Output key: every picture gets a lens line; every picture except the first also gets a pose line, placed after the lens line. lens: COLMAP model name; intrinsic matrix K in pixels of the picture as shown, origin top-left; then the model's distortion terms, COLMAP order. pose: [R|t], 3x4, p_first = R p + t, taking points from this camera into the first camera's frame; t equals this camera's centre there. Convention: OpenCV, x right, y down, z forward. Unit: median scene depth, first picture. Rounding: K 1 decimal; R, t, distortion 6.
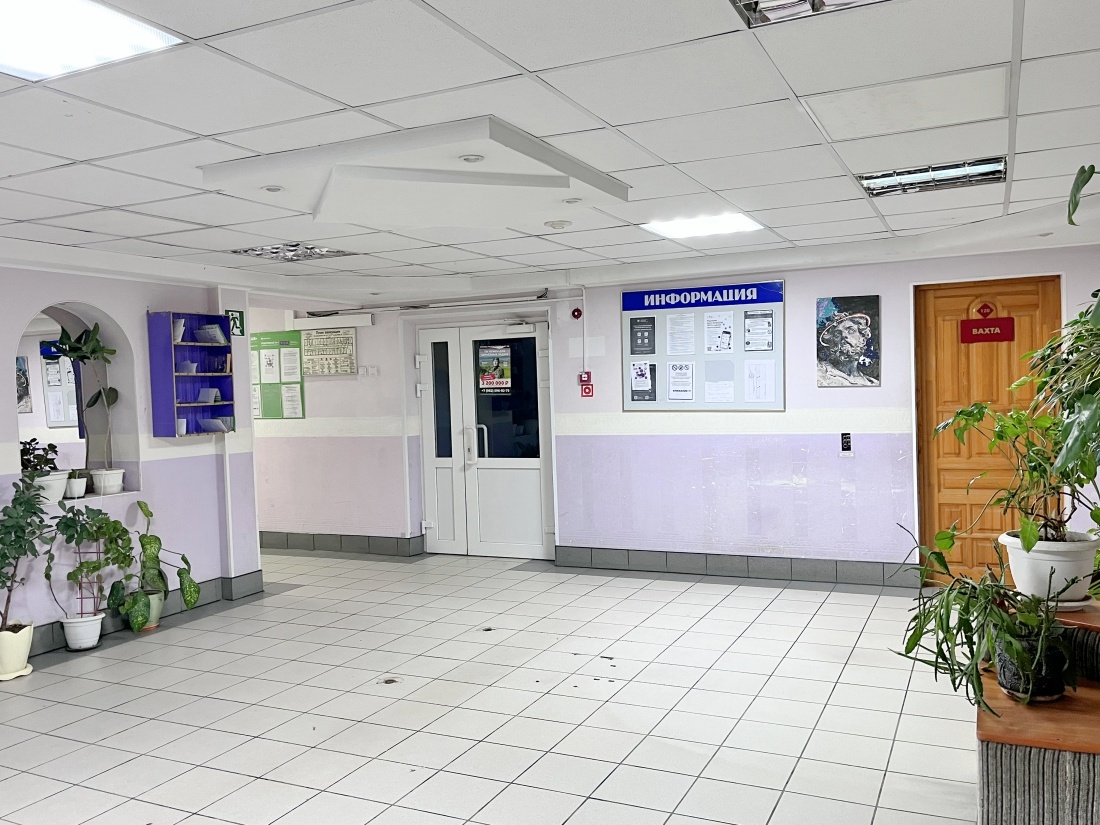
lens RADIAL K [[891.0, 0, 550.0], [0, 891.0, 412.5], [0, 0, 1]] dist [0.004005, 0.000534]
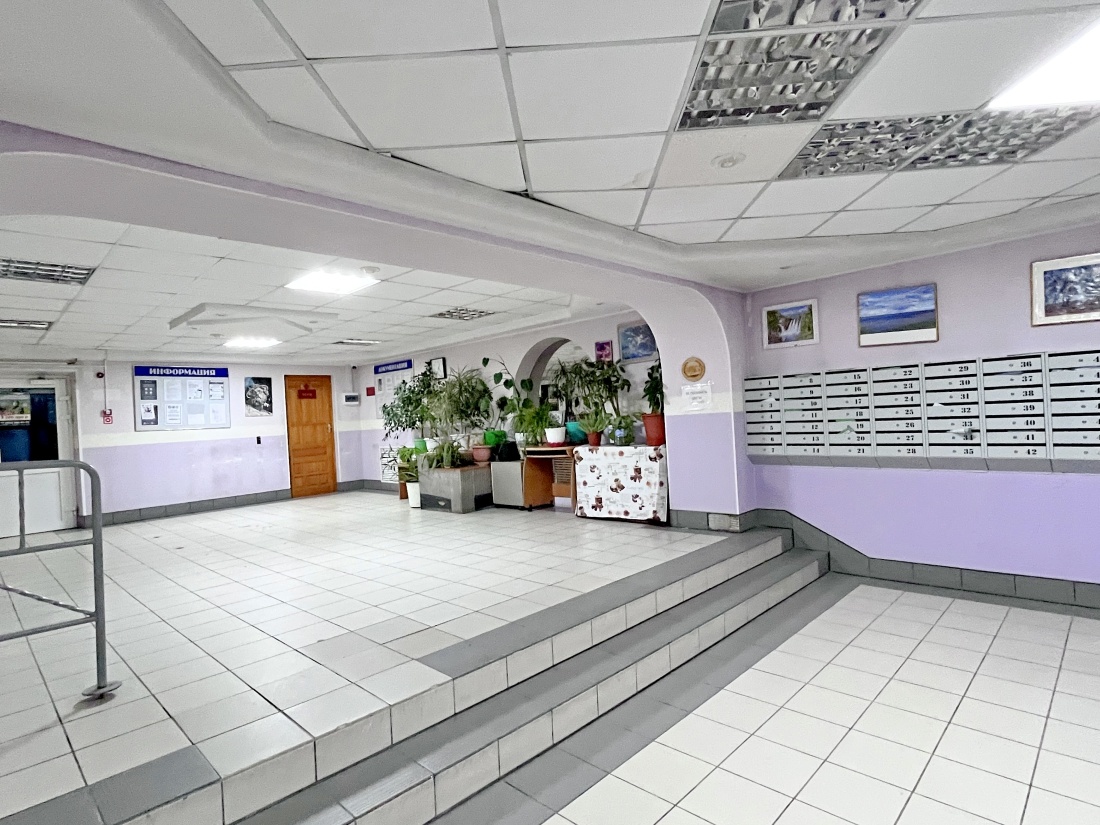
lens RADIAL K [[592.6, 0, 550.0], [0, 592.6, 412.5], [0, 0, 1]] dist [0.000147, 0.000019]
pose [[0.310541, 0.017717, 0.950395, -0.833352], [0.075984, 0.996164, -0.043398, 0.079977], [-0.947518, 0.085692, 0.308004, -0.172779]]
